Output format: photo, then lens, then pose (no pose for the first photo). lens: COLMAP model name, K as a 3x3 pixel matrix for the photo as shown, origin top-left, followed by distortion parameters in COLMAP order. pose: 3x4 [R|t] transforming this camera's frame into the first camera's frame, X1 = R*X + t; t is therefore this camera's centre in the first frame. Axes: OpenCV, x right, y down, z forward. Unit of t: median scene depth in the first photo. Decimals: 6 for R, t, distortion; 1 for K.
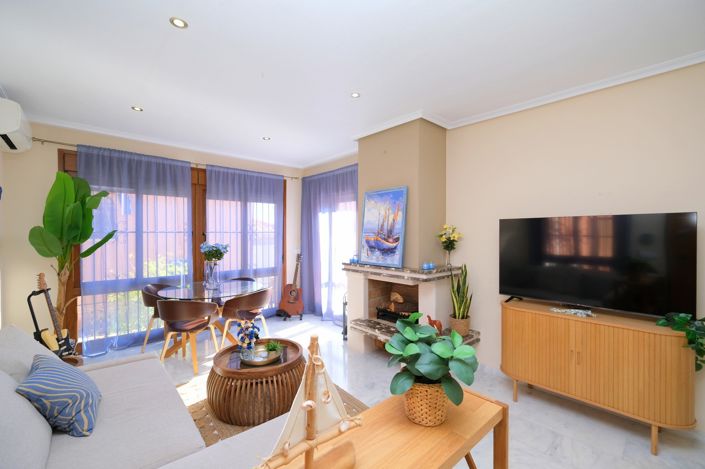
lens RADIAL K [[294.2, 0, 346.5], [0, 294.2, 236.6], [0, 0, 1]] dist [-0.000579, -0.000095]
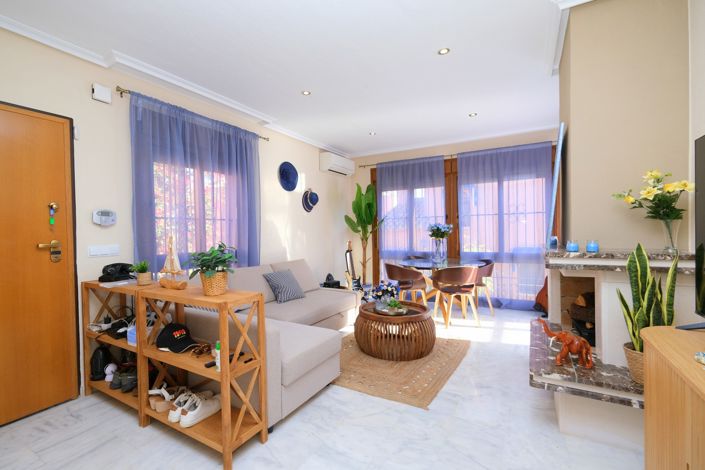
lens RADIAL K [[310.9, 0, 352.5], [0, 310.9, 235.0], [0, 0, 1]] dist [0.000260, -0.000059]
pose [[0.338486, 0.005503, -0.940955, 0.619010], [0.011932, 0.999877, 0.010140, 0.055193], [0.940896, -0.014660, 0.338379, 0.293926]]
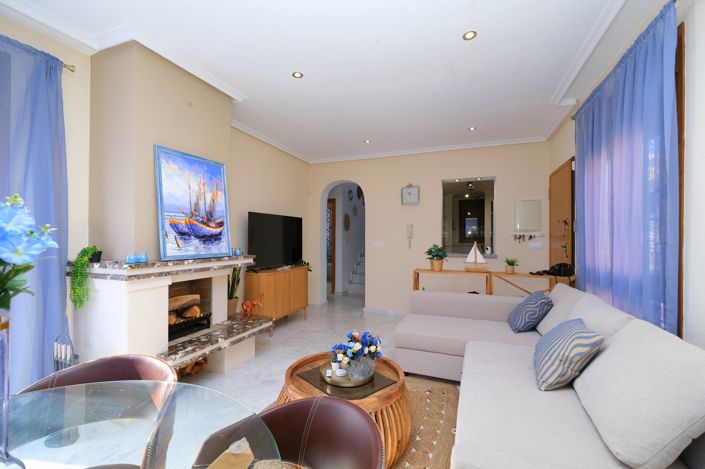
lens RADIAL K [[310.9, 0, 352.5], [0, 310.9, 234.5], [0, 0, 1]] dist [0.000260, -0.000059]
pose [[-0.464505, 0.007004, 0.885543, -0.722803], [0.001632, 0.999974, -0.007052, 0.042627], [-0.885569, -0.001830, -0.464504, 0.977435]]
